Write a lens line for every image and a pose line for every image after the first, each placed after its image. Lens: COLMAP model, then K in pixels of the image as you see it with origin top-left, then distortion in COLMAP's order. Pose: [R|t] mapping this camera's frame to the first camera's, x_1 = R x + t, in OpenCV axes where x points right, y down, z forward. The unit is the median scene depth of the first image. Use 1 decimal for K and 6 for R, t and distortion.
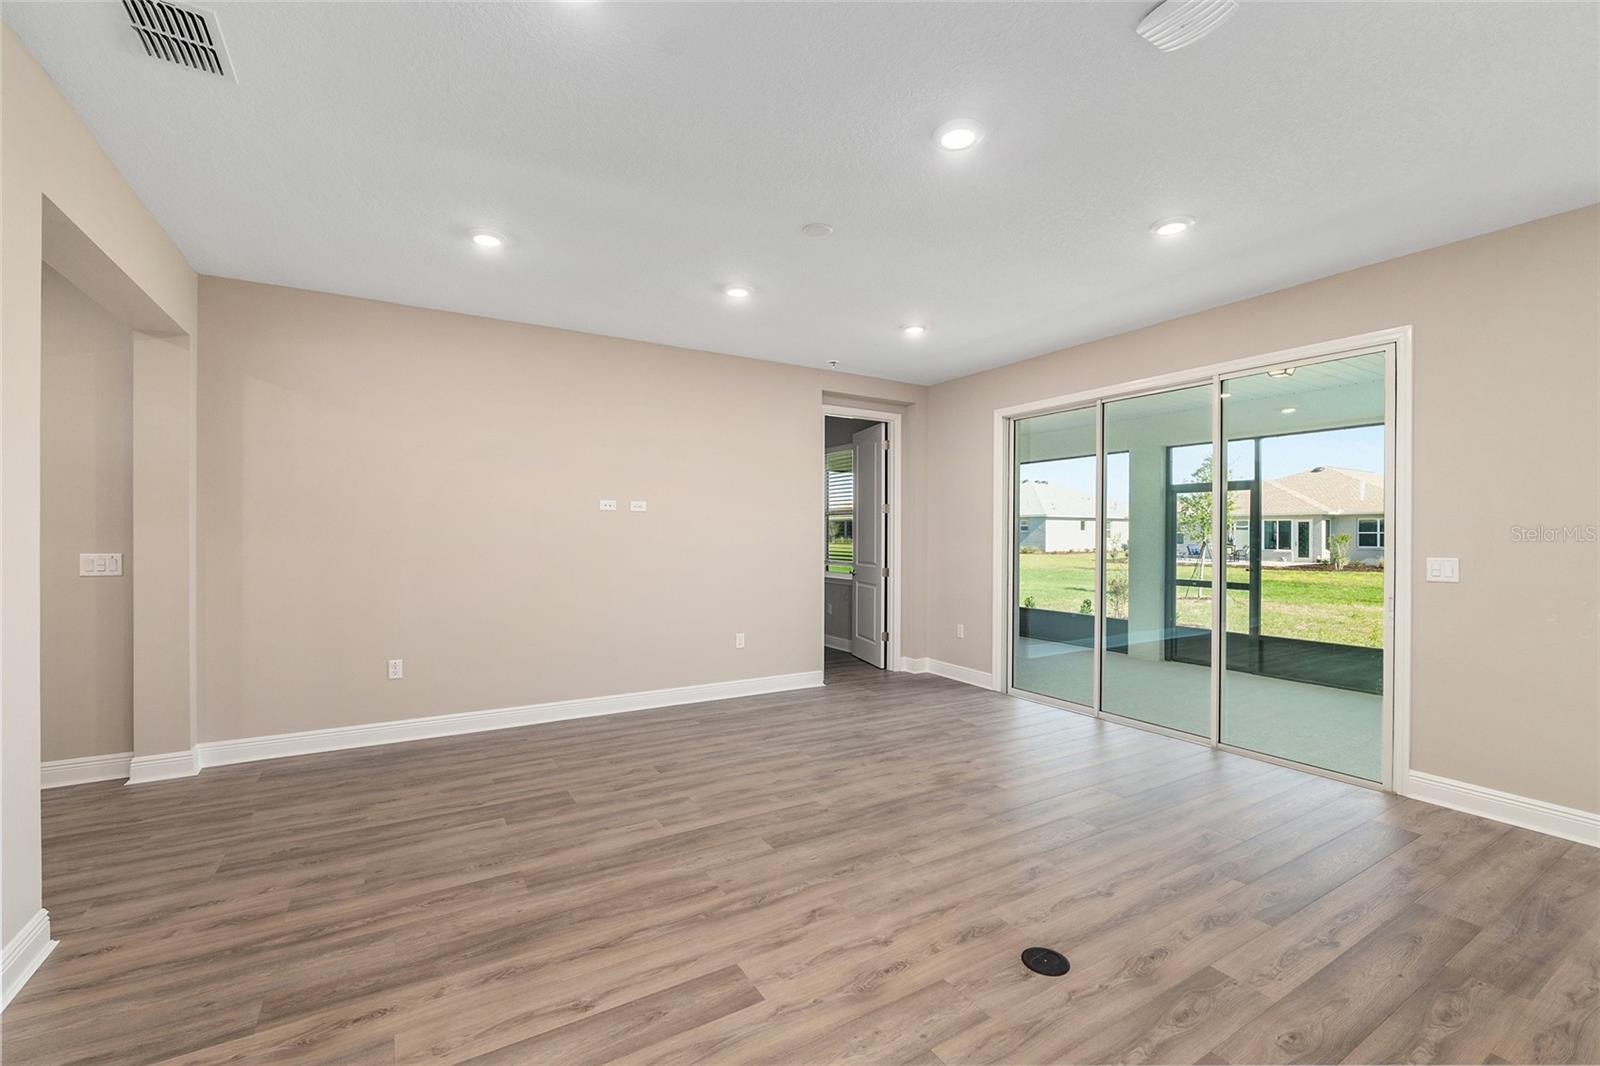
lens RADIAL K [[686.6, 0, 814.5], [0, 686.6, 536.4], [0, 0, 1]] dist [-0.004558, -0.000033]
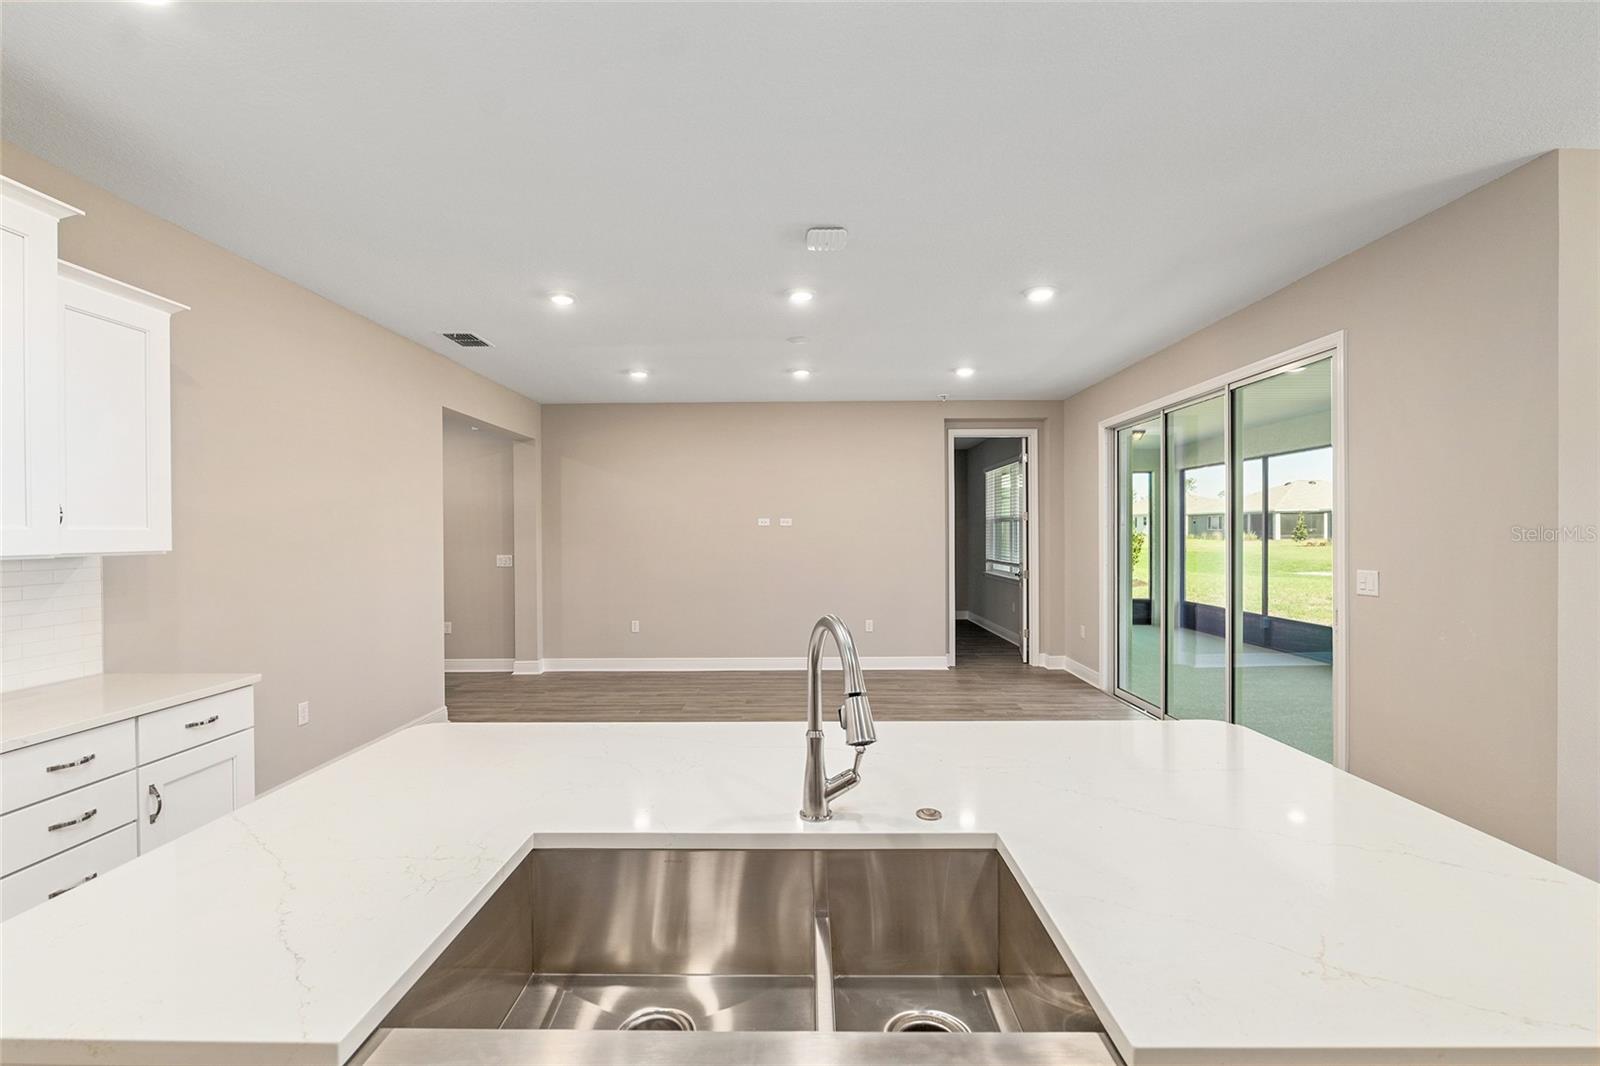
lens RADIAL K [[686.6, 0, 800.6], [0, 686.6, 532.7], [0, 0, 1]] dist [-0.004558, -0.000033]
pose [[0.849780, -0.010148, -0.527040, 0.441094], [0.008235, 0.999948, -0.005975, -0.012912], [0.527074, 0.000737, 0.849819, -0.136903]]
